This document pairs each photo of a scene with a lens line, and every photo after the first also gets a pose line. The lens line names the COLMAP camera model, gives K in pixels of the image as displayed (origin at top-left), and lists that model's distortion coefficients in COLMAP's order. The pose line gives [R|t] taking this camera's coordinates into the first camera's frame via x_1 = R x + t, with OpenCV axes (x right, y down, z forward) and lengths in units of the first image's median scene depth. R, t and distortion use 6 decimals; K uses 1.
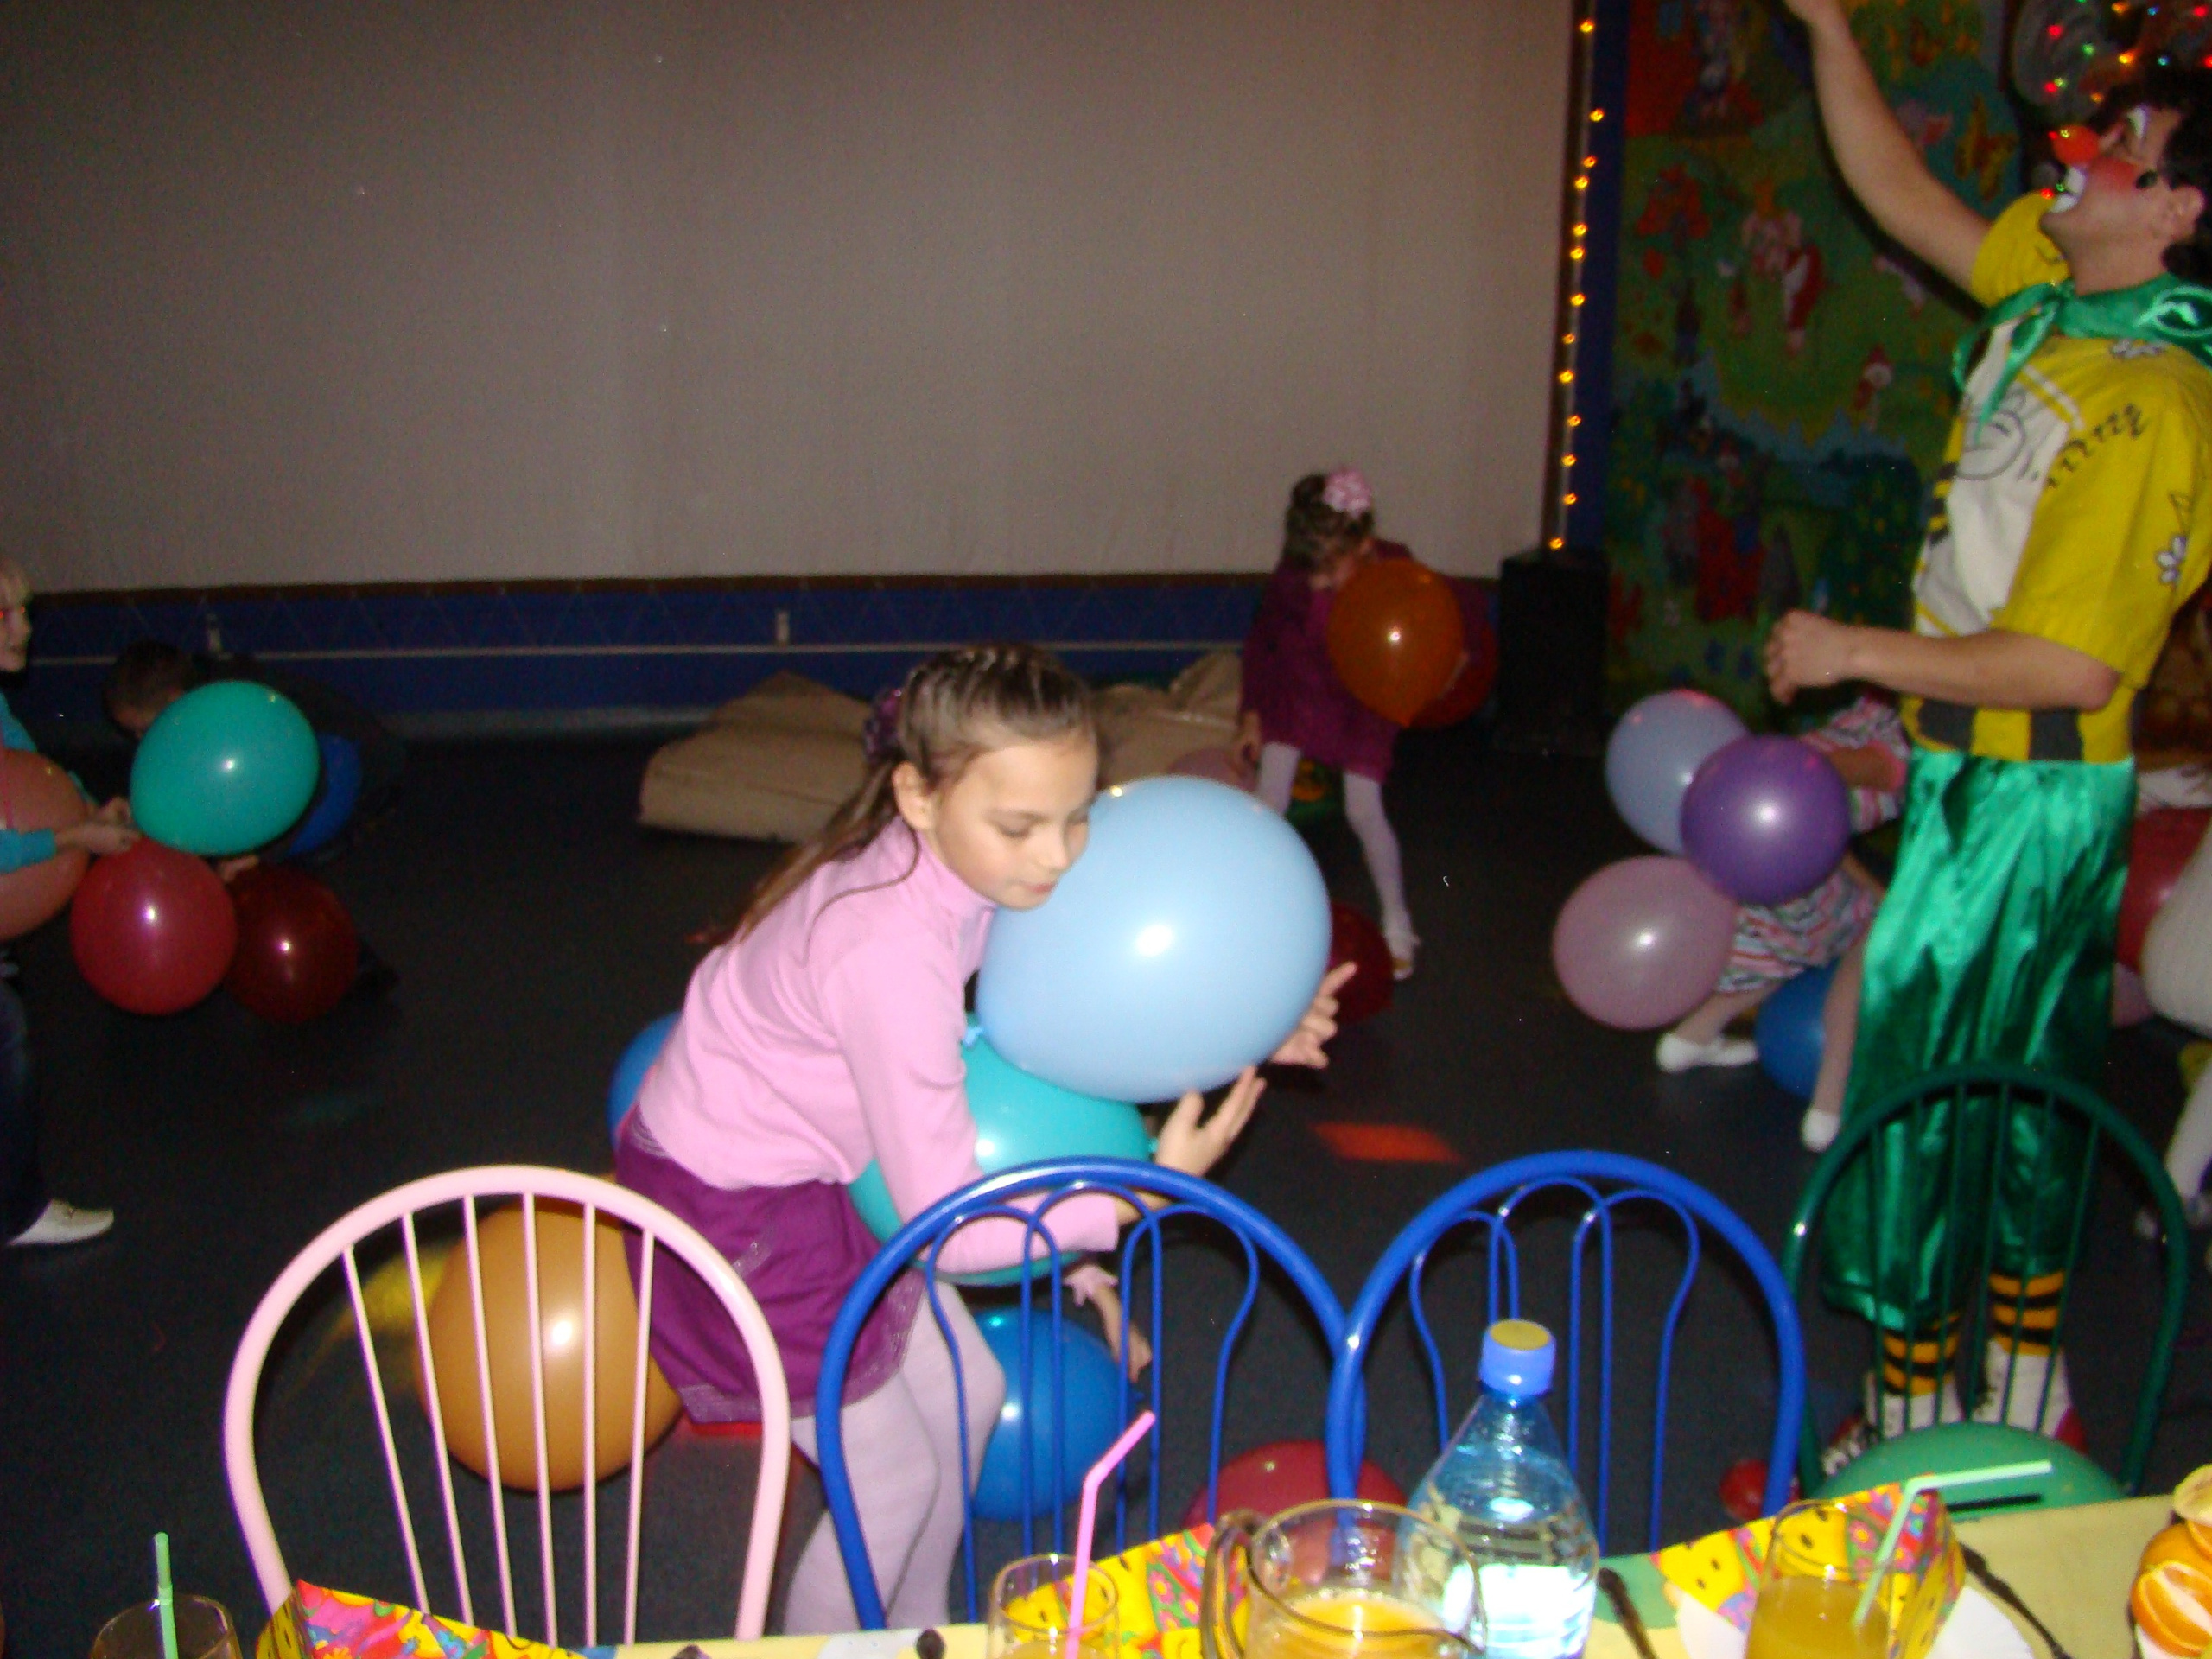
lens RADIAL K [[2190.6, 0, 1130.2], [0, 2190.6, 799.9], [0, 0, 1]] dist [-0.112707, 0.000000]
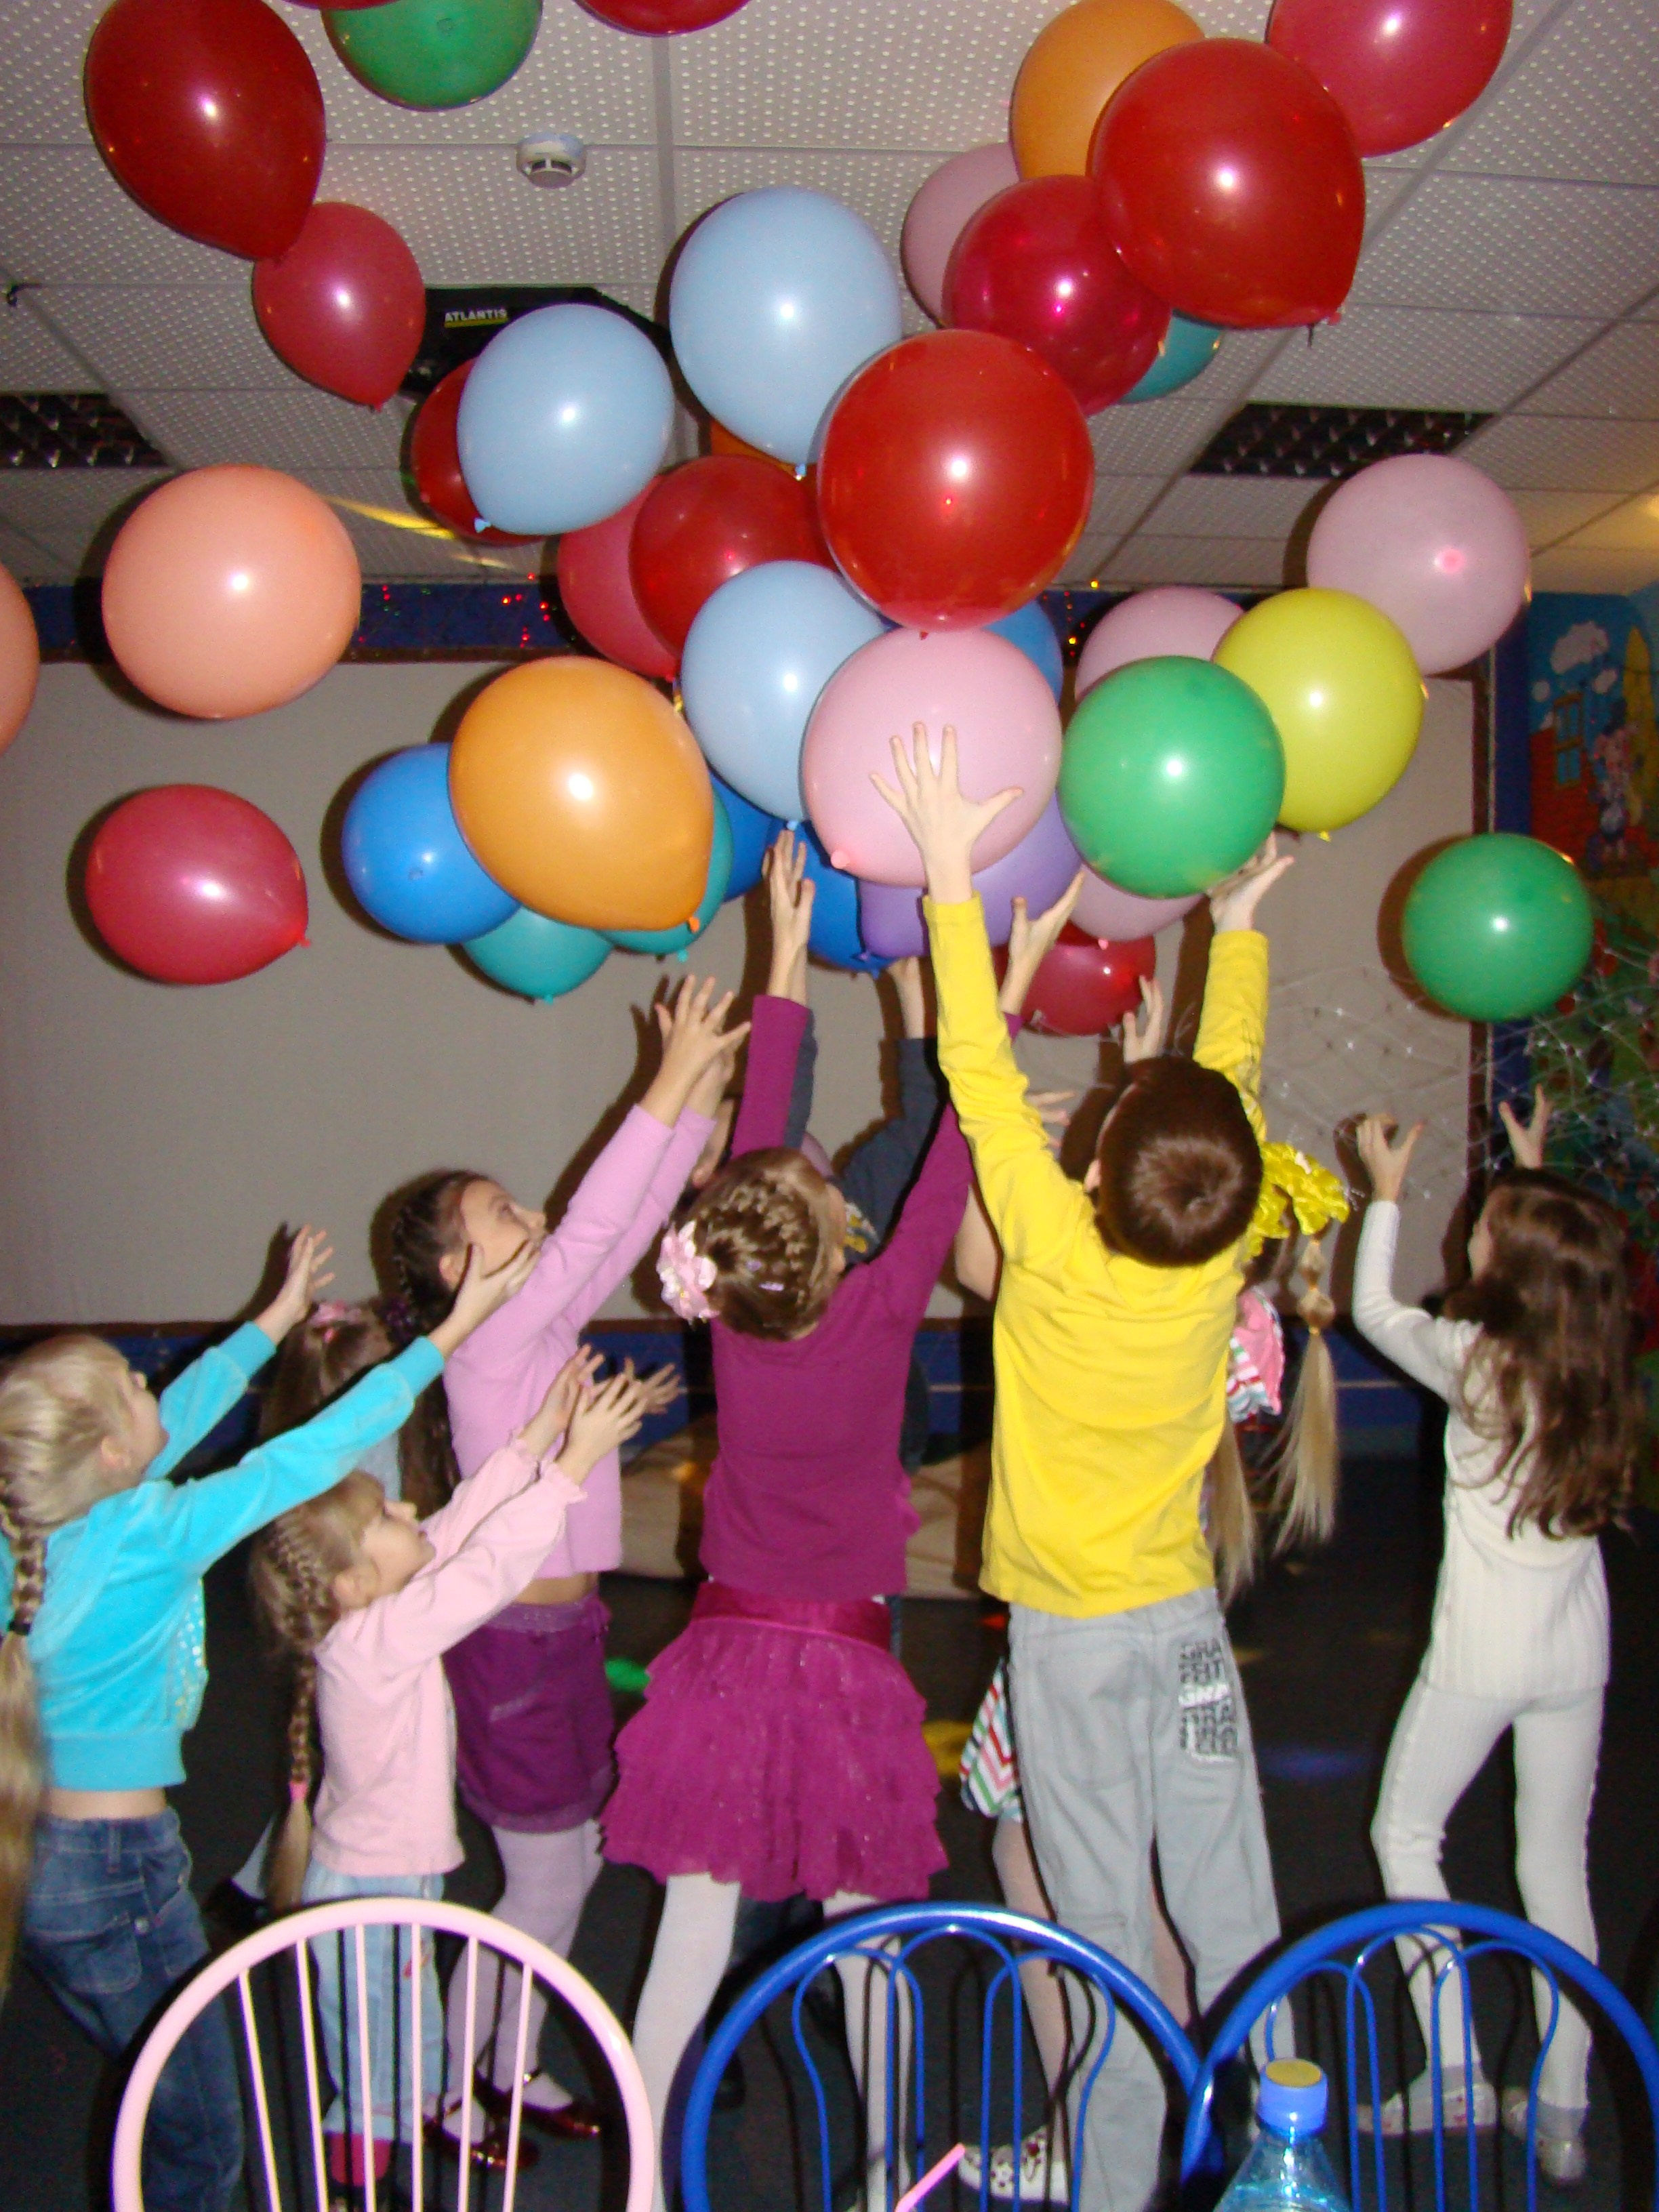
lens RADIAL K [[2190.6, 0, 866.6], [0, 2190.6, 1095.0], [0, 0, 1]] dist [-0.112707, 0.000000]
pose [[0.995372, -0.013126, -0.095194, 0.013124], [-0.005764, 0.980688, -0.195494, -0.003250], [0.095921, 0.195138, 0.976074, -0.022748]]
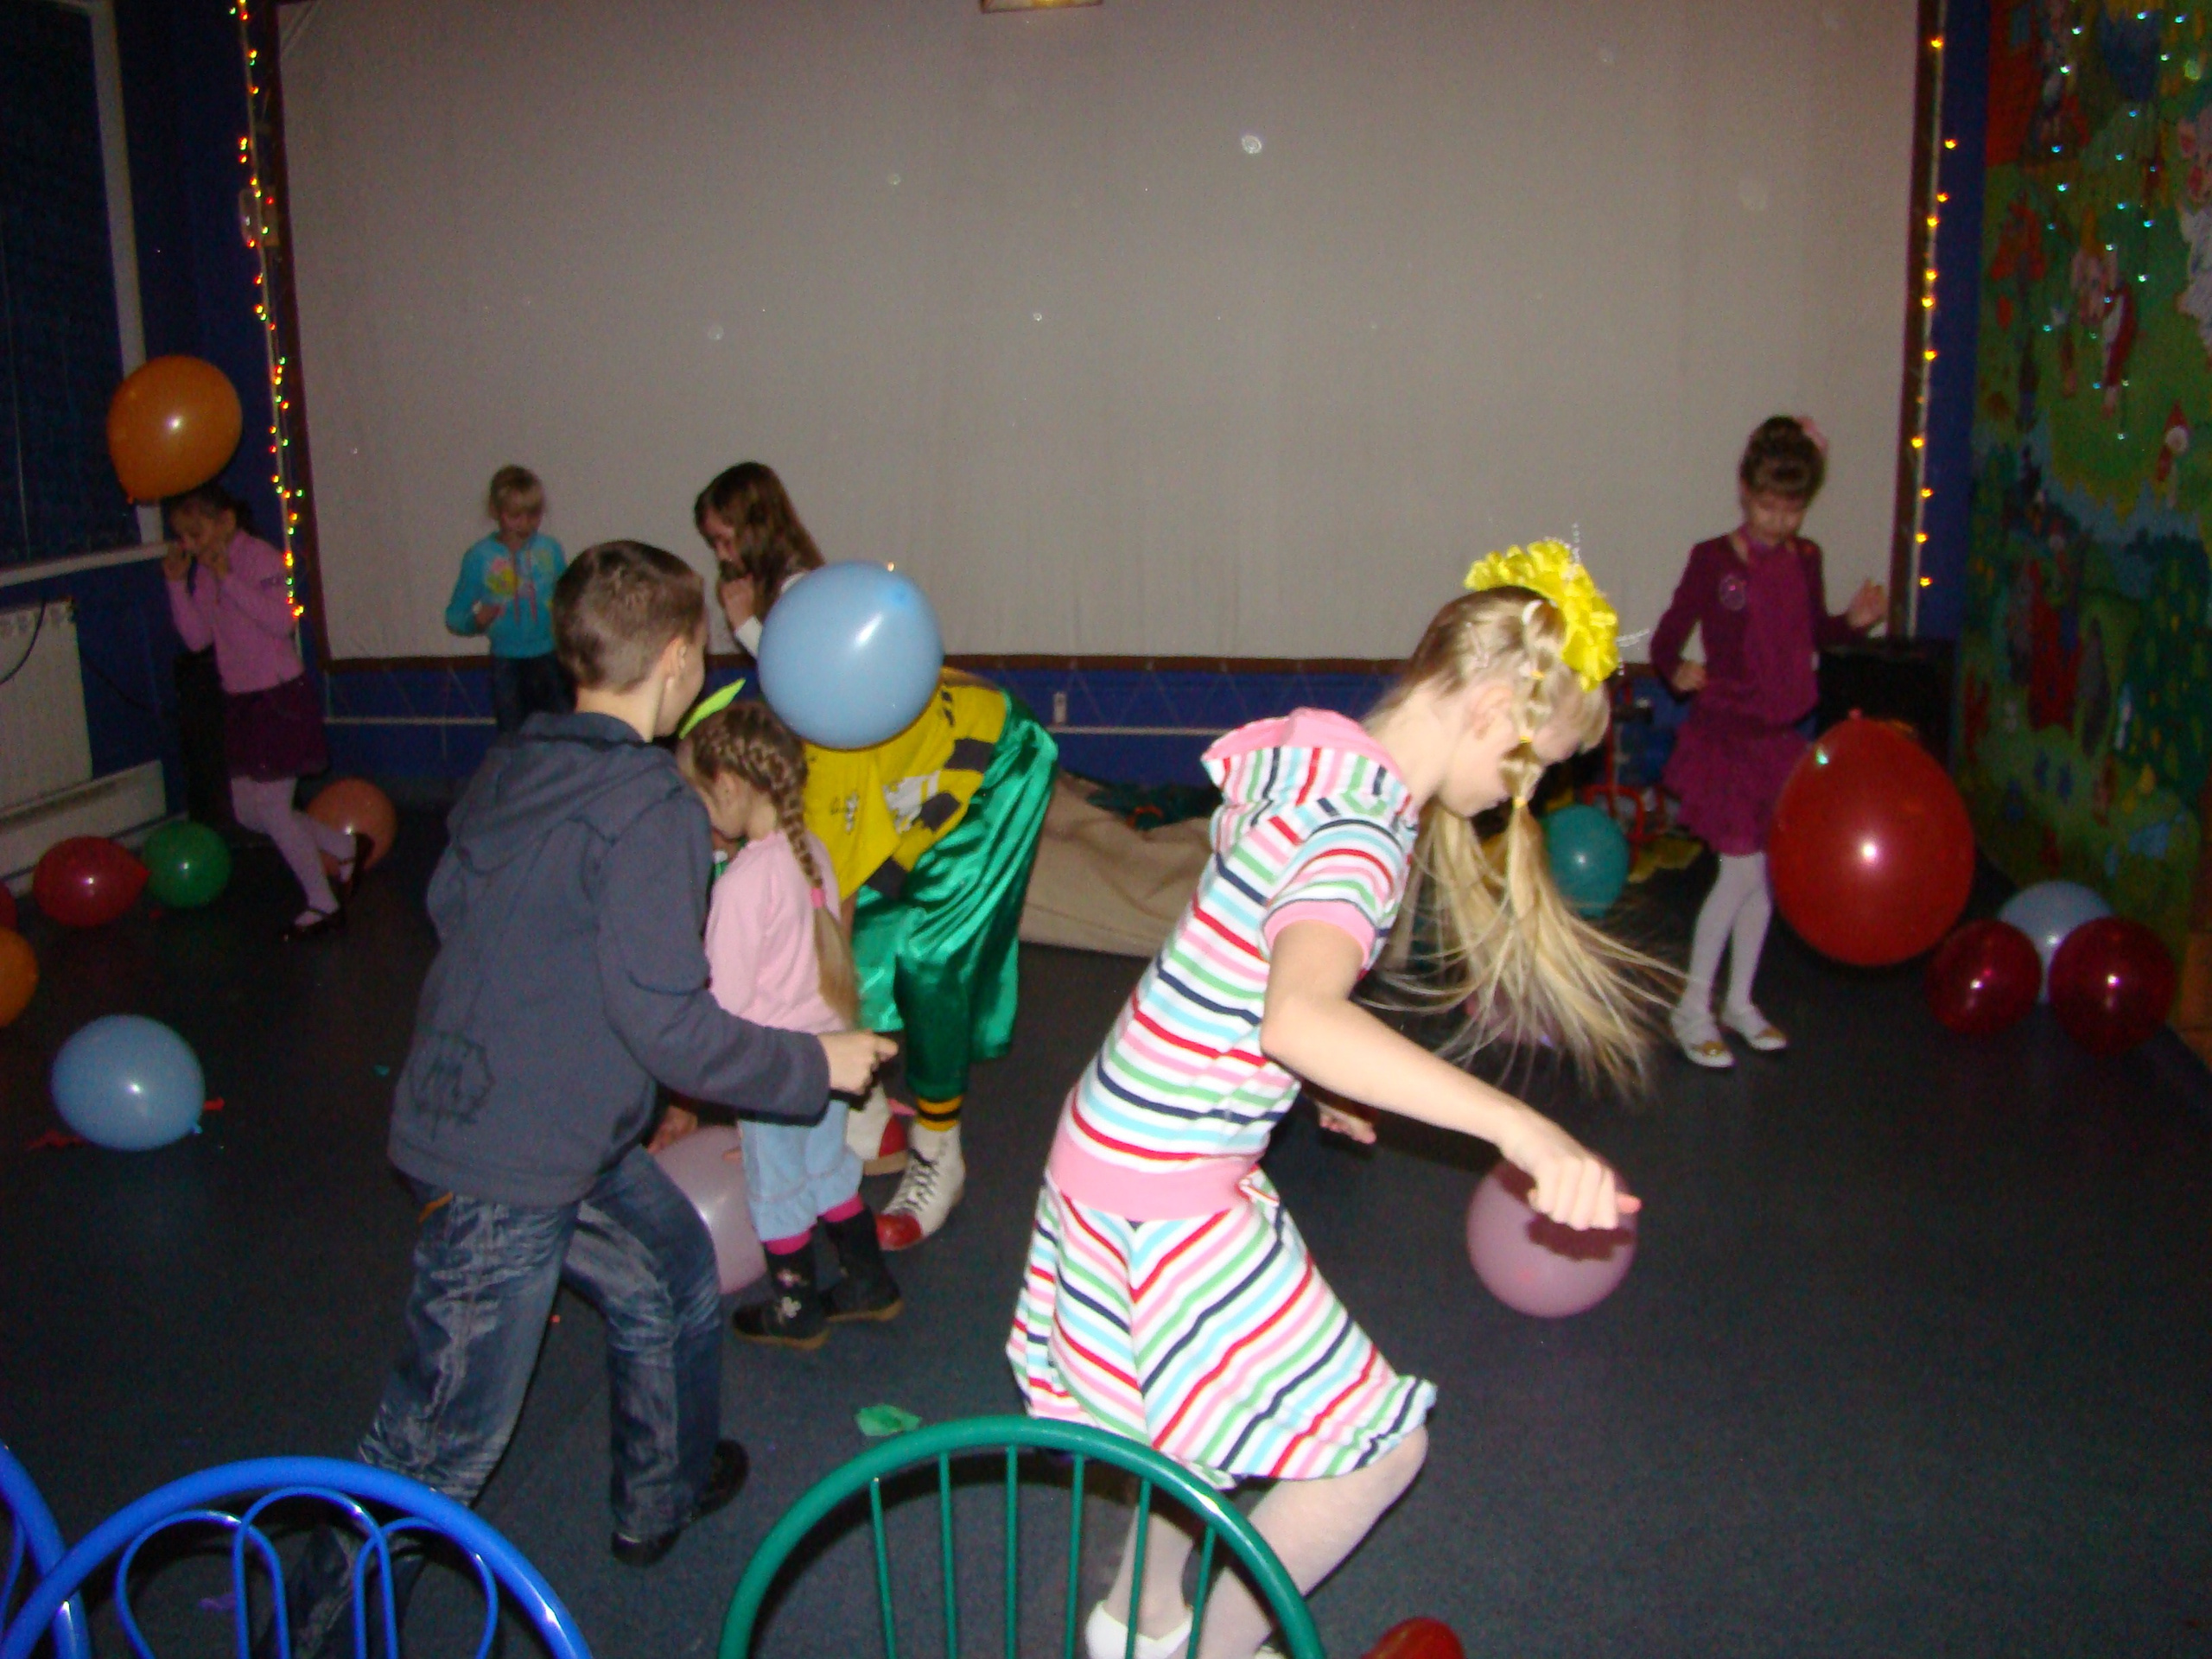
lens RADIAL K [[2190.6, 0, 1097.7], [0, 2190.6, 807.2], [0, 0, 1]] dist [-0.112707, 0.000000]
pose [[0.940439, 0.036745, -0.337972, 0.223837], [-0.044147, 0.998924, -0.014238, -0.025222], [0.337085, 0.028311, 0.941049, 0.093208]]
